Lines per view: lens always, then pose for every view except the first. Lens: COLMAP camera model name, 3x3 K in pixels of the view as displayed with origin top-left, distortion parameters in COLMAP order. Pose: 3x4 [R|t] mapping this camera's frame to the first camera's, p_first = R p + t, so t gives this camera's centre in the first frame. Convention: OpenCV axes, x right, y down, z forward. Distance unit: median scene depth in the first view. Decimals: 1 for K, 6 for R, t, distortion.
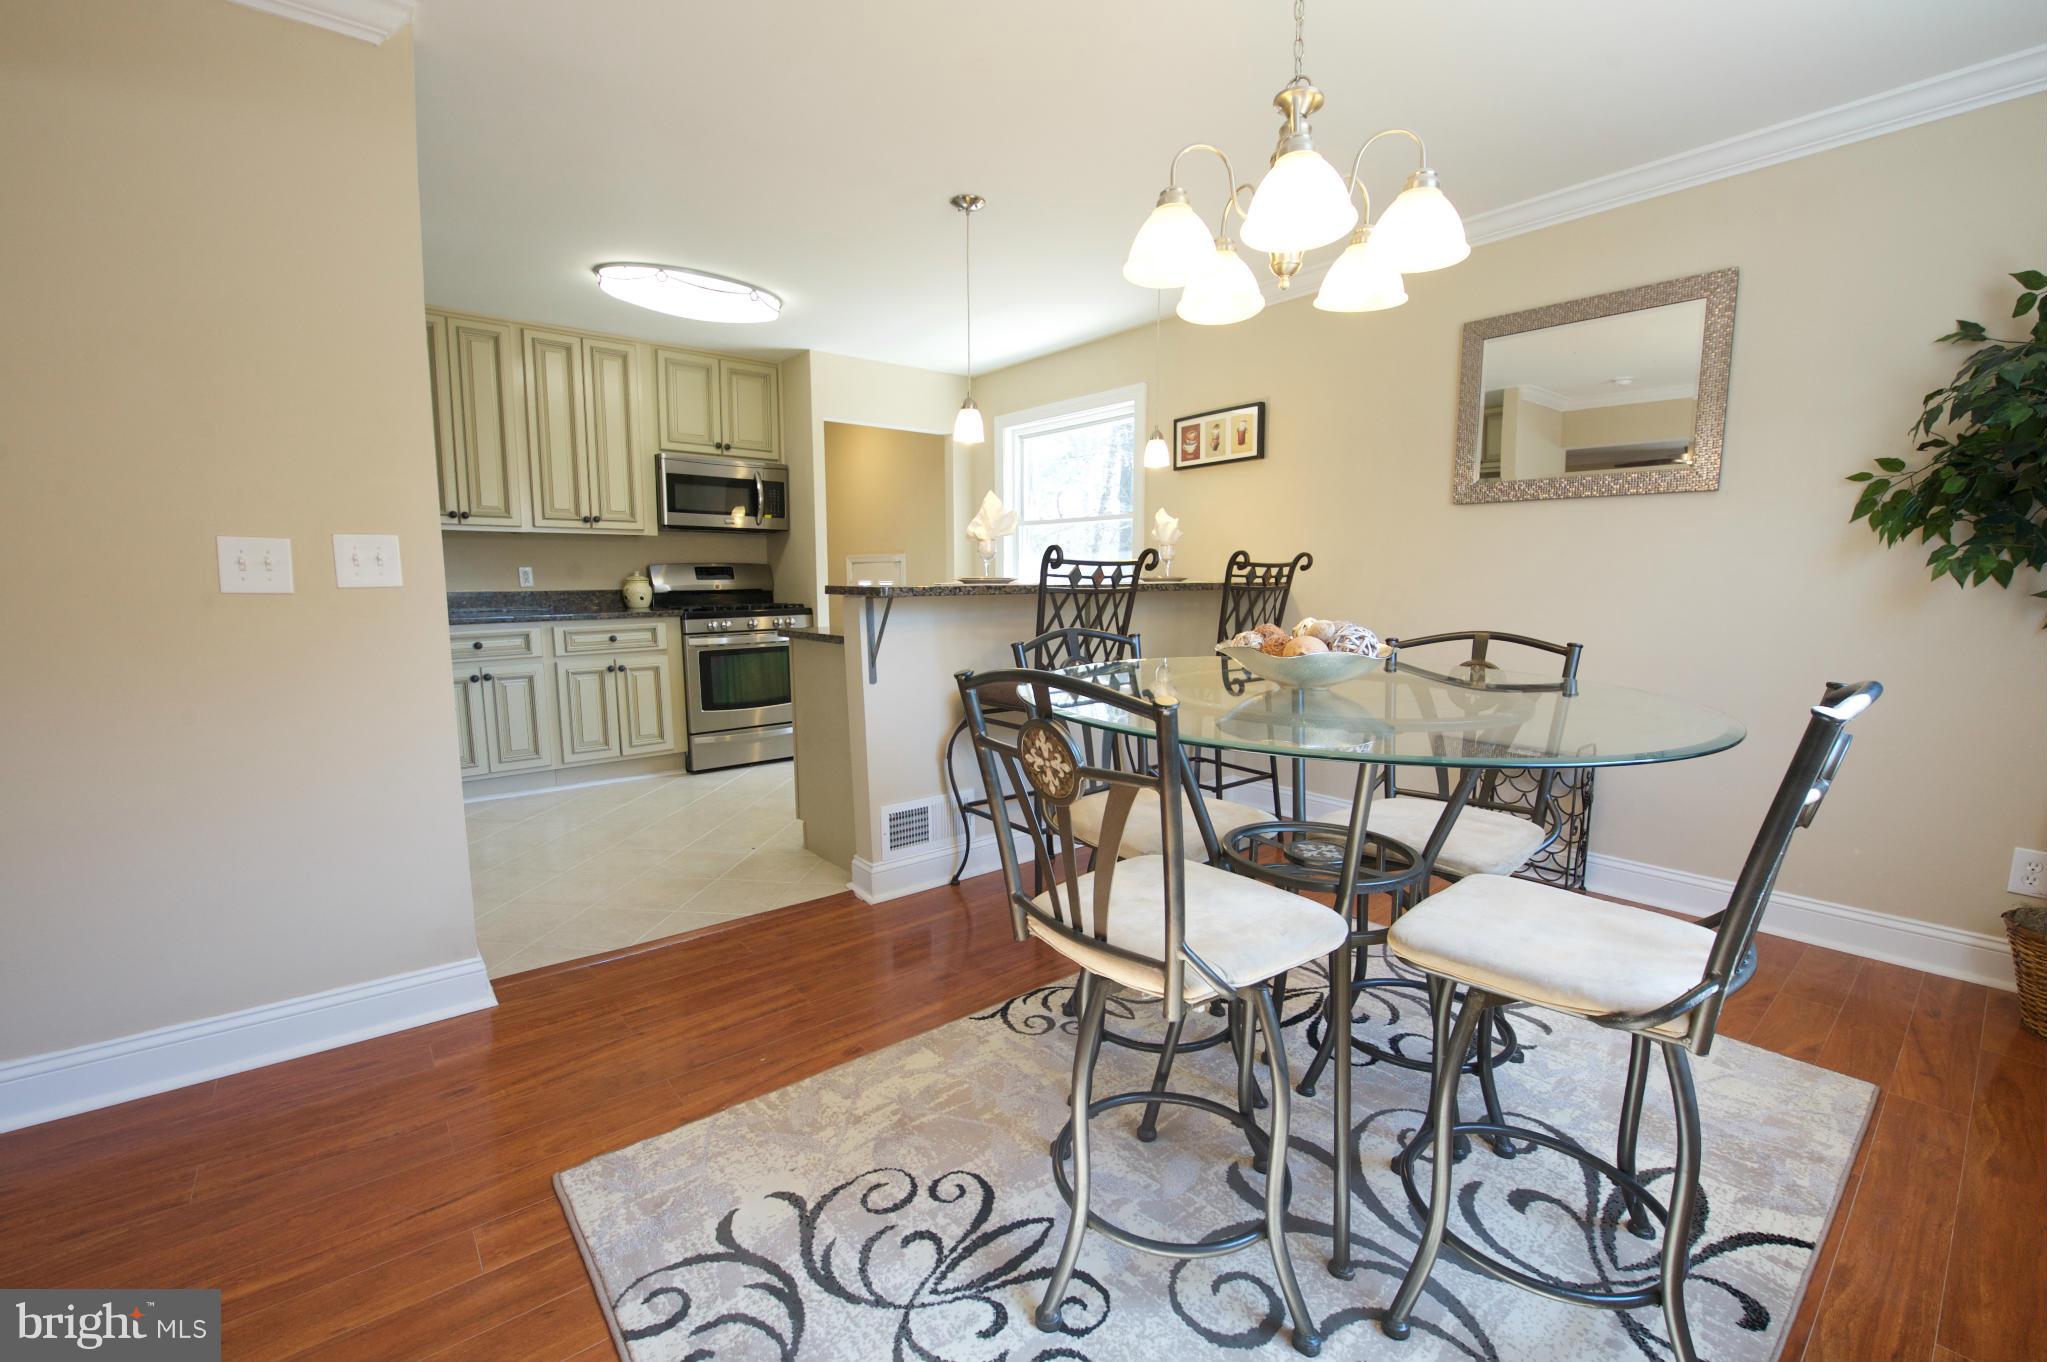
lens RADIAL K [[837.4, 0, 1026.6], [0, 837.4, 679.8], [0, 0, 1]] dist [-0.013356, -0.003648]
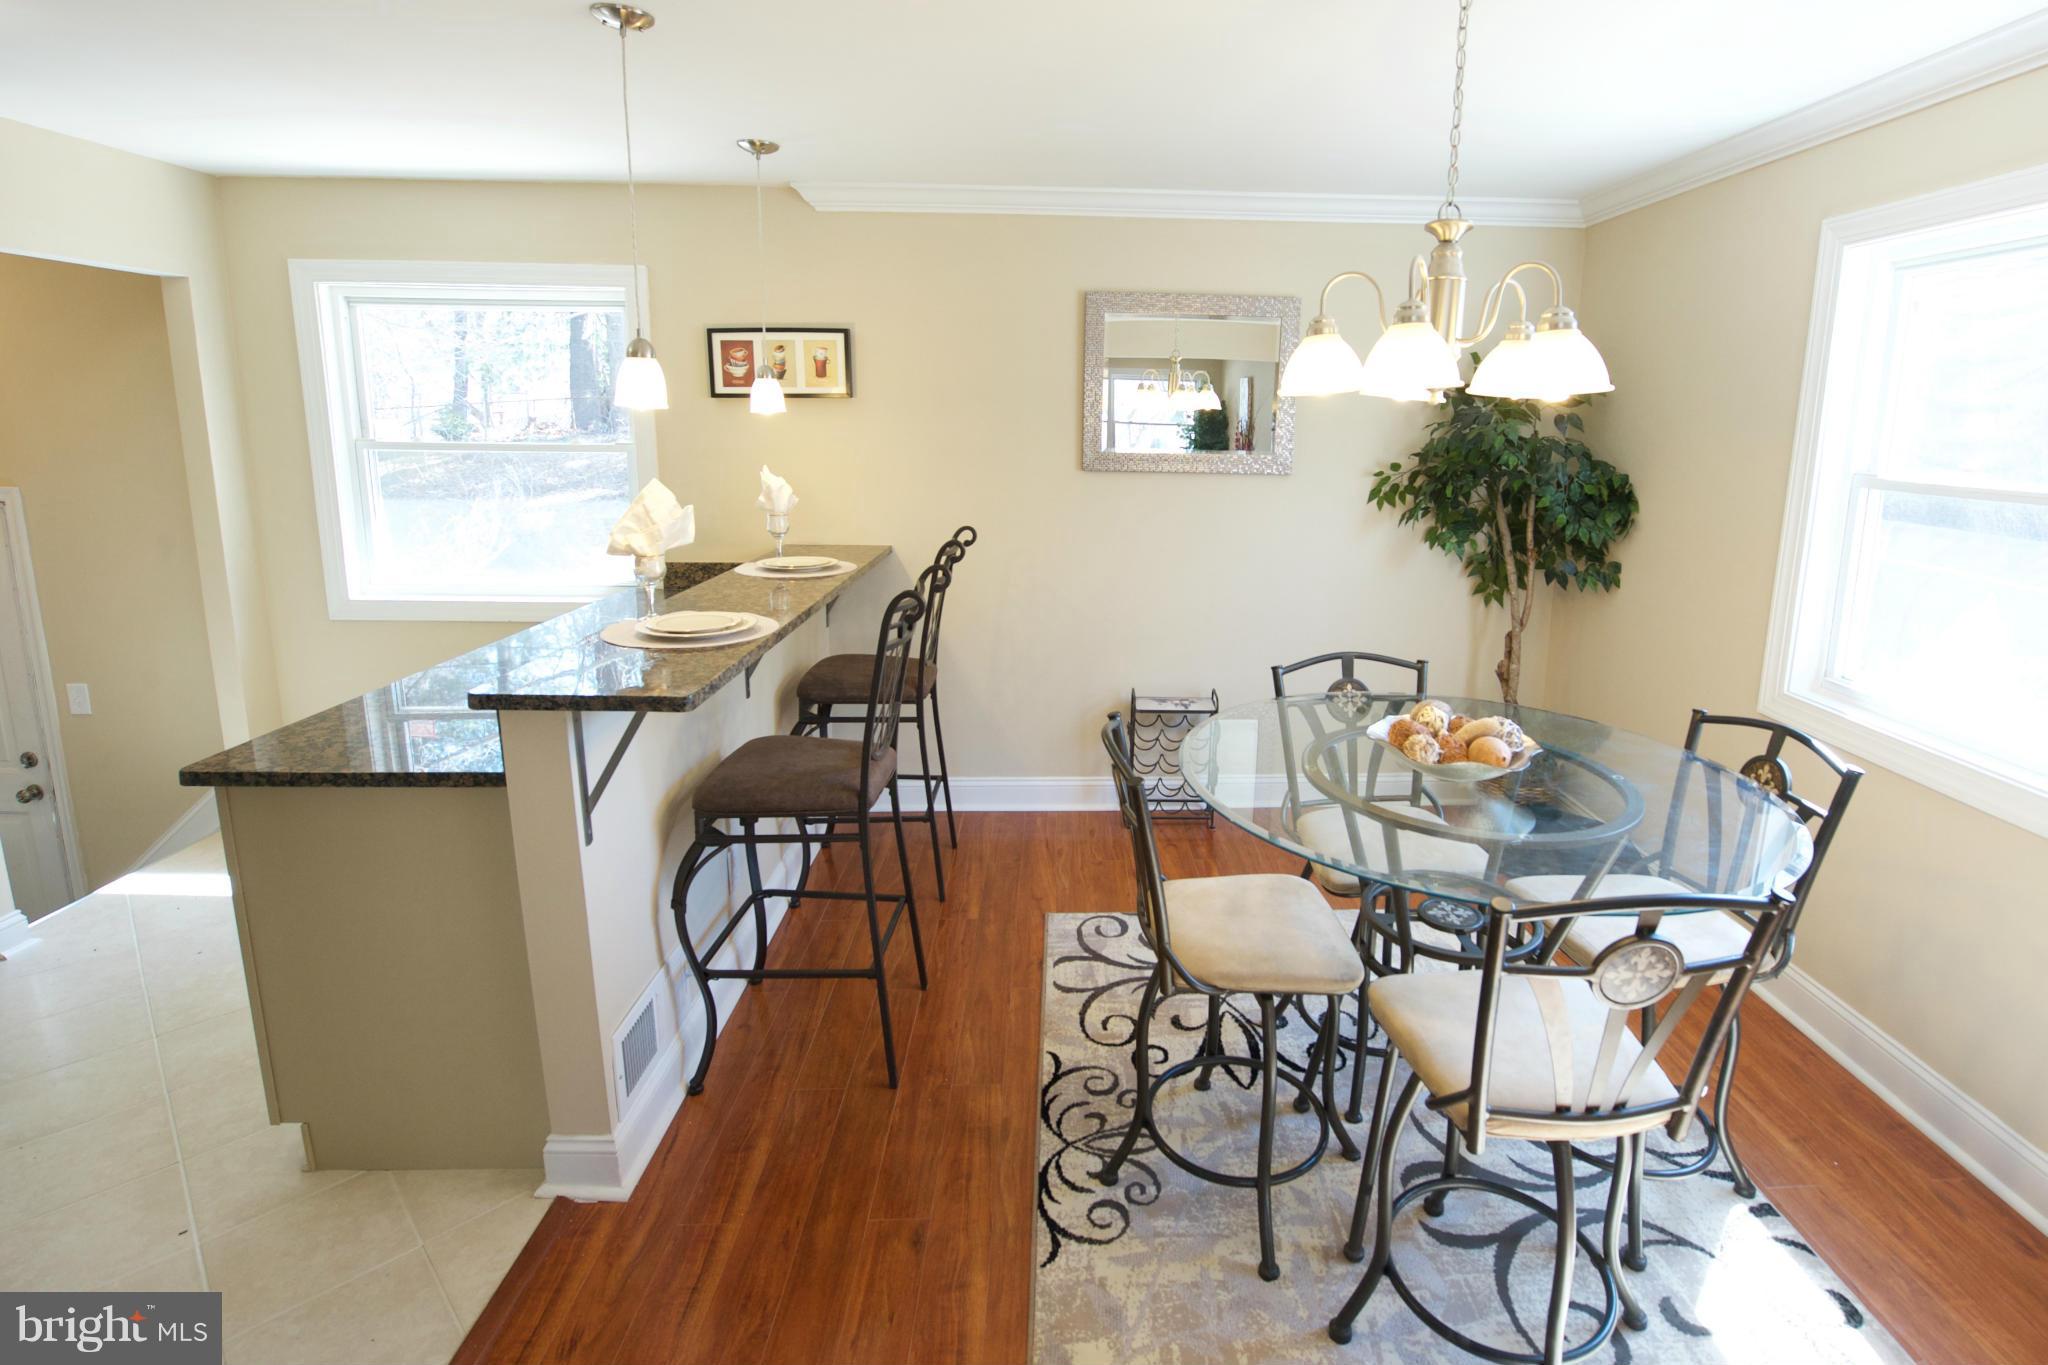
lens RADIAL K [[966.7, 0, 1096.7], [0, 966.7, 585.5], [0, 0, 1]] dist [-0.020350, -0.001782]
pose [[0.601369, -0.123798, 0.789322, -0.515043], [0.082774, 0.992260, 0.092563, -0.222577], [-0.794672, 0.009671, 0.606962, 0.349311]]
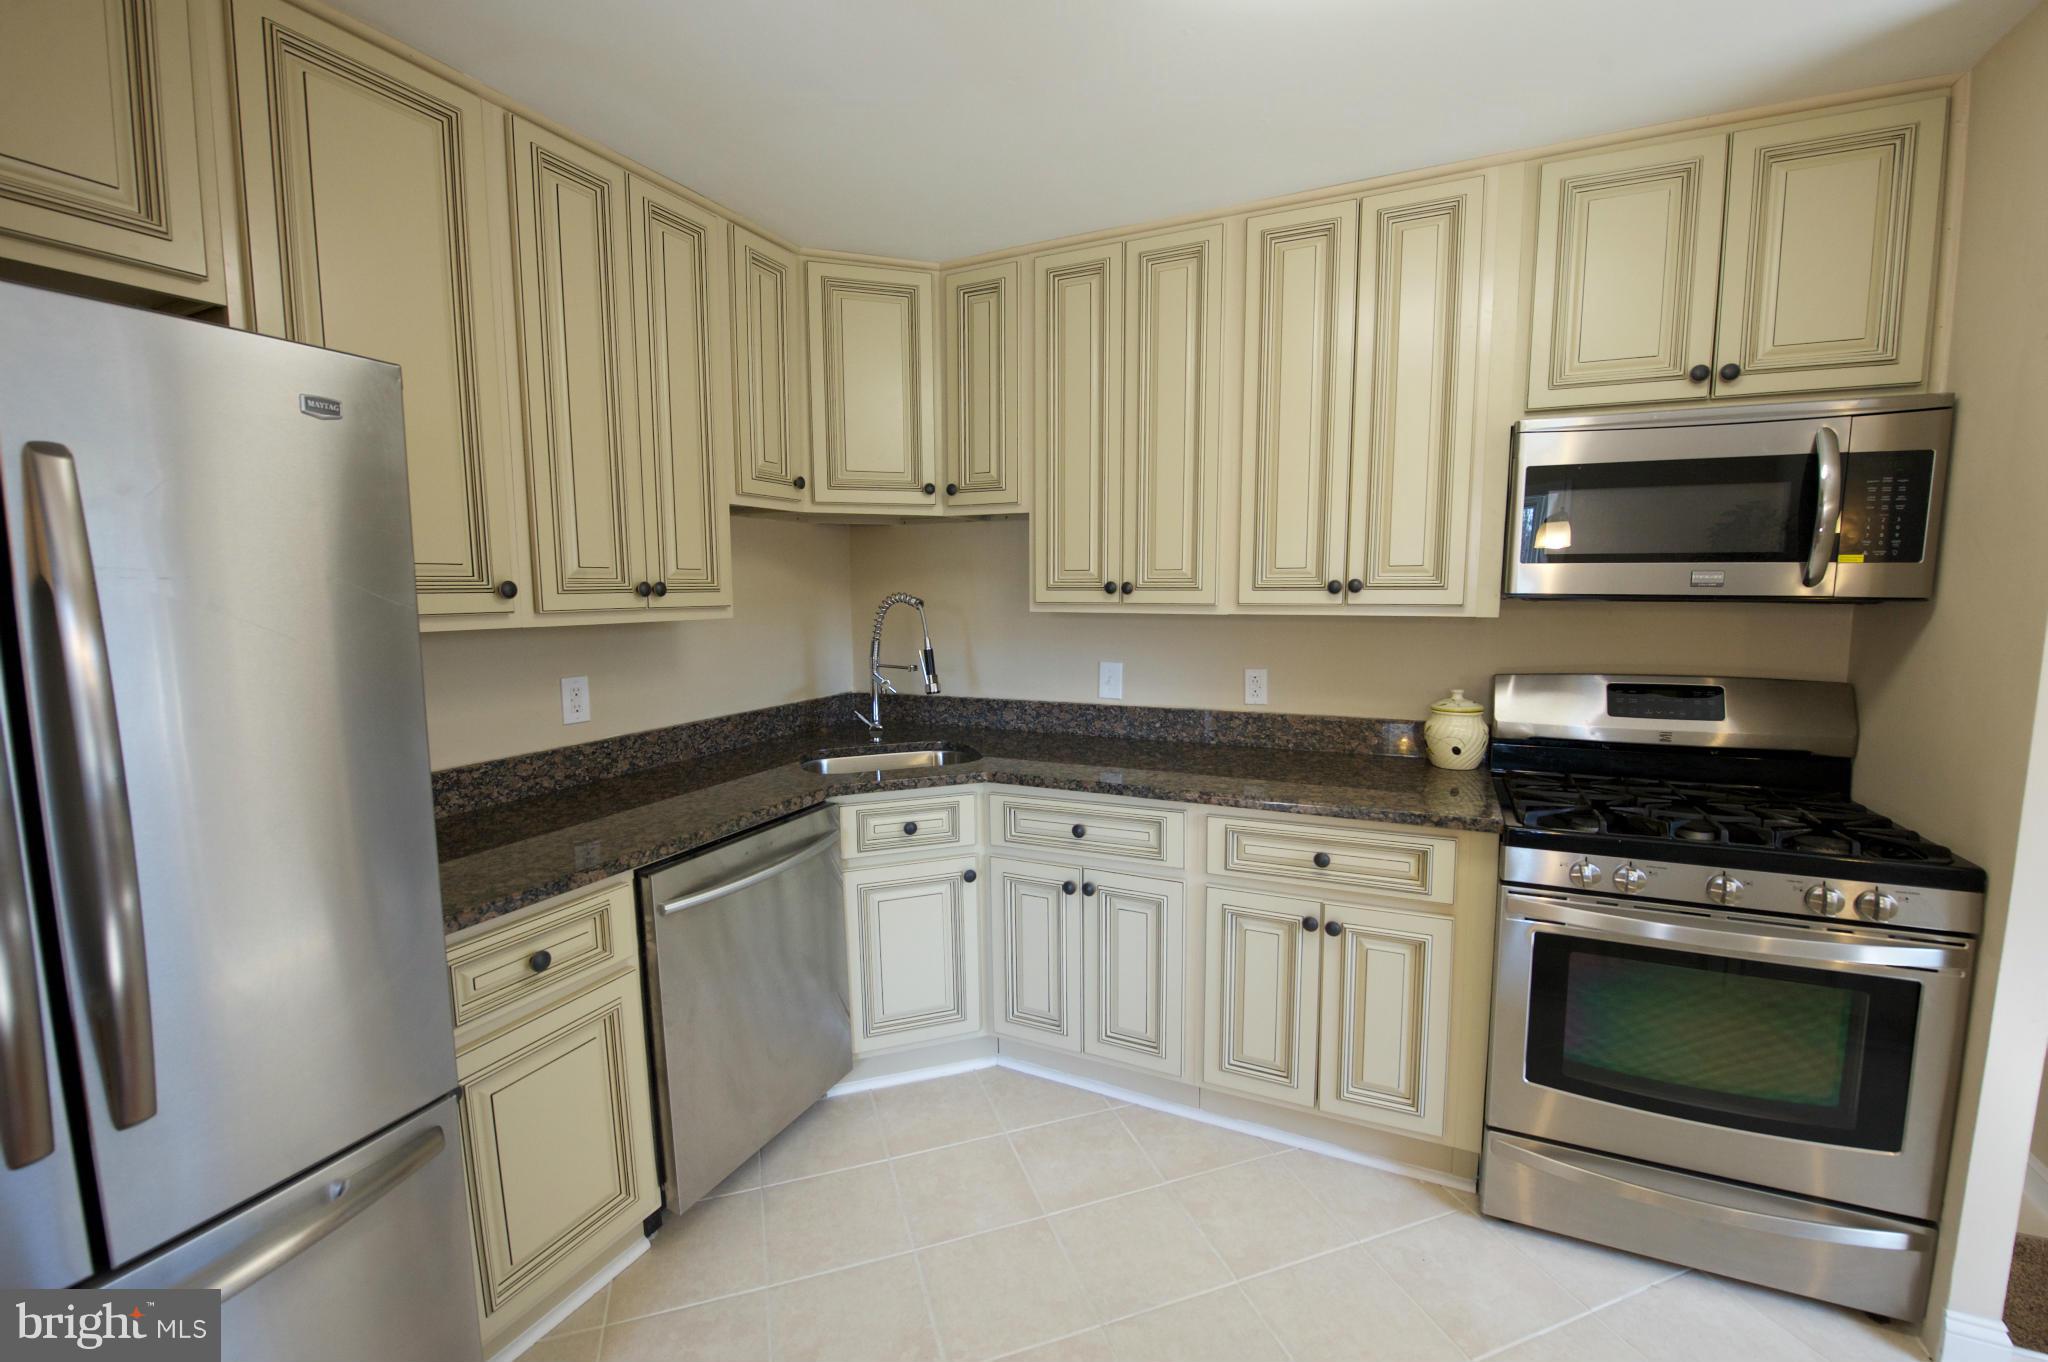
lens RADIAL K [[837.8, 0, 1022.1], [0, 837.8, 682.0], [0, 0, 1]] dist [-0.013356, -0.003648]
pose [[0.416856, 0.101430, -0.903296, -0.286608], [-0.107211, 0.992304, 0.061949, -0.259474], [0.902628, 0.071019, 0.424523, 1.114215]]
